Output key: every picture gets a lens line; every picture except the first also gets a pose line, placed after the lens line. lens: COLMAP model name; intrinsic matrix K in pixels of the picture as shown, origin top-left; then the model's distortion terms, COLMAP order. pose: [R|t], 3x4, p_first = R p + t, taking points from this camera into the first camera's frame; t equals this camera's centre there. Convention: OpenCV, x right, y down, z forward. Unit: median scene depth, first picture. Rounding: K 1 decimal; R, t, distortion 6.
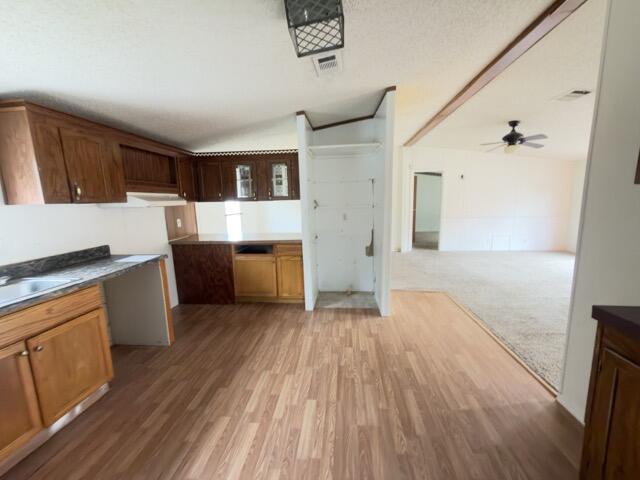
lens RADIAL K [[254.5, 0, 320.0], [0, 254.5, 240.0], [0, 0, 1]] dist [0.000589, 0.000096]
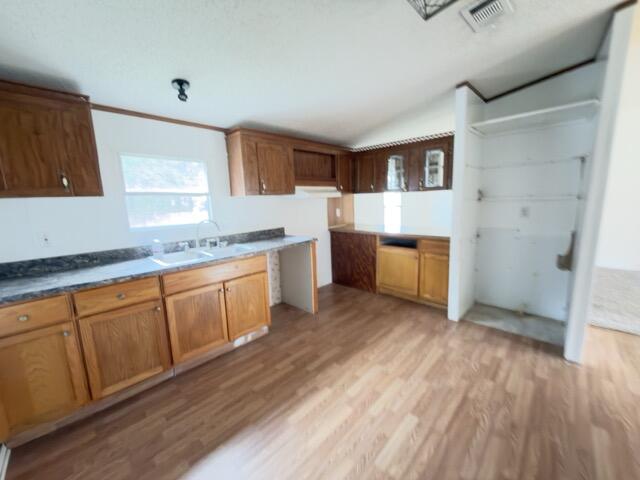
lens RADIAL K [[254.5, 0, 320.0], [0, 254.5, 240.0], [0, 0, 1]] dist [0.000589, 0.000096]
pose [[0.784232, 0.099420, -0.612451, 0.120779], [-0.081488, 0.995033, 0.057182, -0.003685], [0.615093, 0.005064, 0.788438, 0.060569]]
